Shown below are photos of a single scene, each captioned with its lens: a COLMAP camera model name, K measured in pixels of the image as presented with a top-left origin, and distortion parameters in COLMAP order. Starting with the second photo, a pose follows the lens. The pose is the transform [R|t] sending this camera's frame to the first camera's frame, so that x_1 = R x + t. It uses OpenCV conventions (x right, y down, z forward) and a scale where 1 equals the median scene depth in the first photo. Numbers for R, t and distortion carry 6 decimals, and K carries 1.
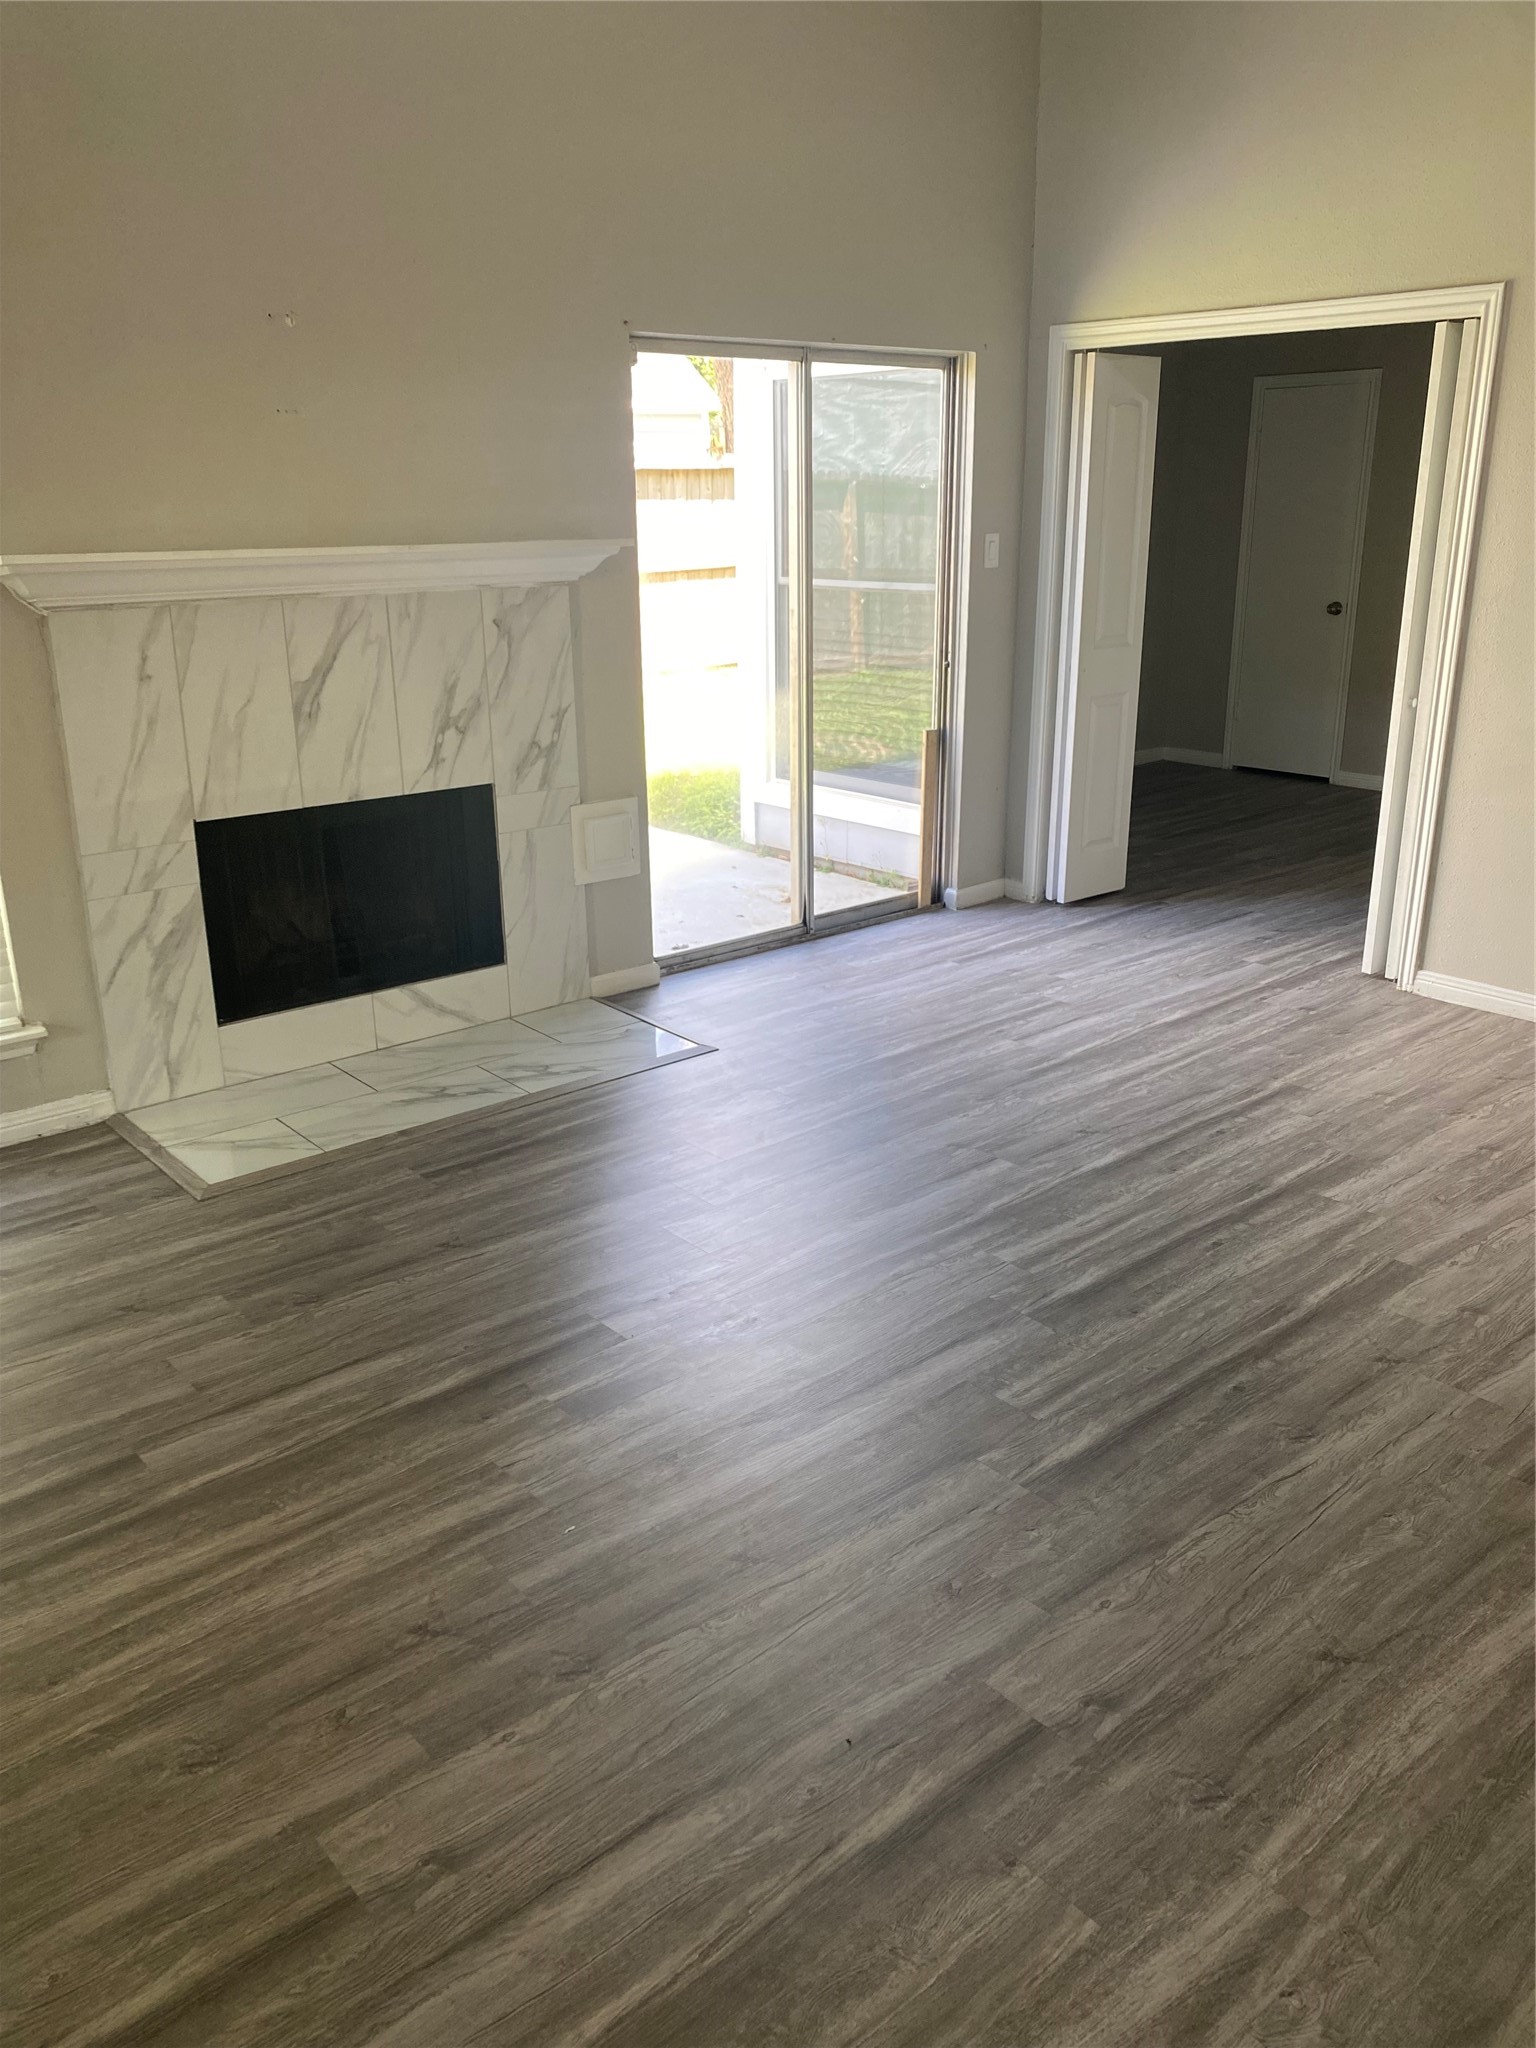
lens RADIAL K [[1588.2, 0, 768.0], [0, 1588.2, 1024.0], [0, 0, 1]] dist [0.048494, -0.051423]
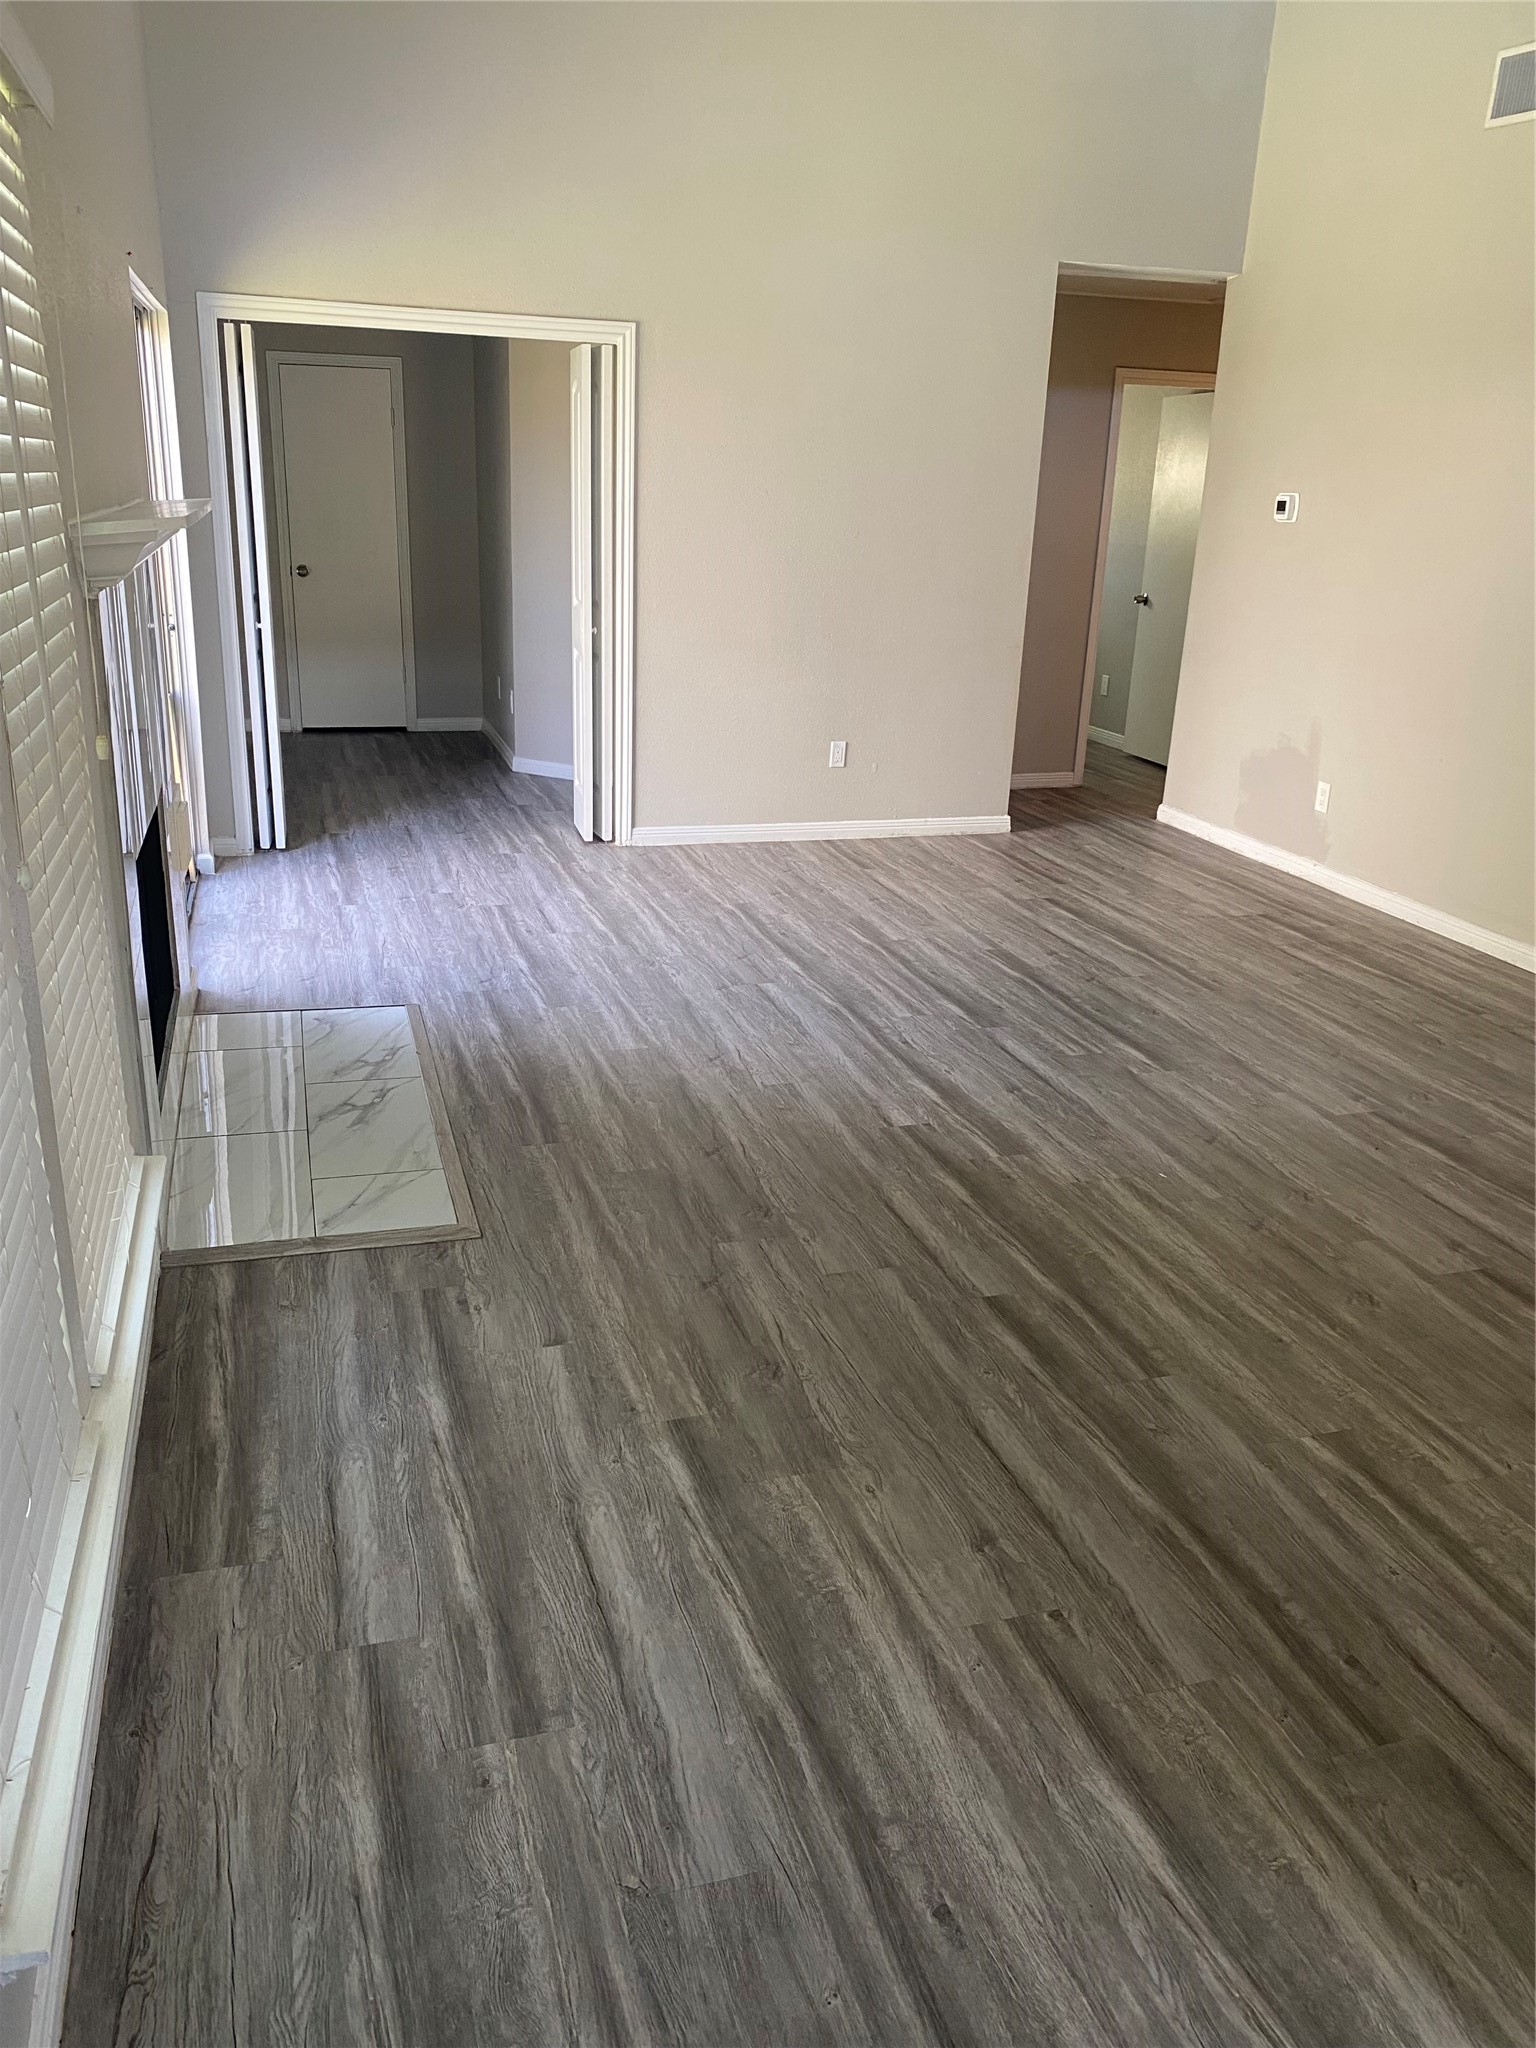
lens RADIAL K [[1544.1, 0, 768.0], [0, 1544.1, 1024.0], [0, 0, 1]] dist [0.141437, -0.266876]
pose [[0.392924, -0.279840, 0.875957, -0.987021], [0.255451, 0.948295, 0.188364, -0.123541], [-0.883378, 0.149751, 0.444093, 0.427010]]
